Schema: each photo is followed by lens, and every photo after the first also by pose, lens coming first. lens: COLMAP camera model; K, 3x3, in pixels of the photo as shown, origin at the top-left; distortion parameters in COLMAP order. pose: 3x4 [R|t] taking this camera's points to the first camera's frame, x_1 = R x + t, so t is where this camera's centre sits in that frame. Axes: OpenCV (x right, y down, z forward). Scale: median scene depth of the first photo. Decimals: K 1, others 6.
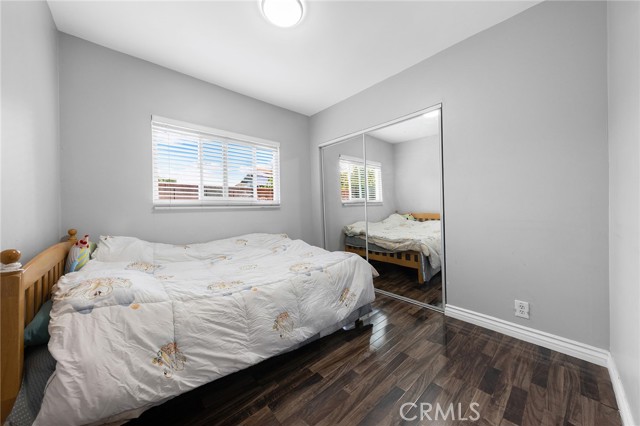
lens RADIAL K [[221.8, 0, 323.7], [0, 221.8, 210.6], [0, 0, 1]] dist [0.008119, -0.000892]
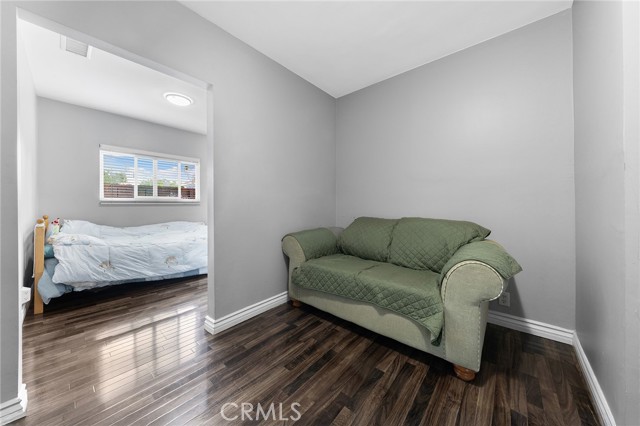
lens RADIAL K [[221.8, 0, 315.7], [0, 221.8, 208.0], [0, 0, 1]] dist [0.008119, -0.000892]
pose [[0.993578, 0.009768, 0.112730, 0.957111], [-0.009774, 0.999952, -0.000503, 0.014883], [-0.112729, -0.000602, 0.993626, -1.237945]]
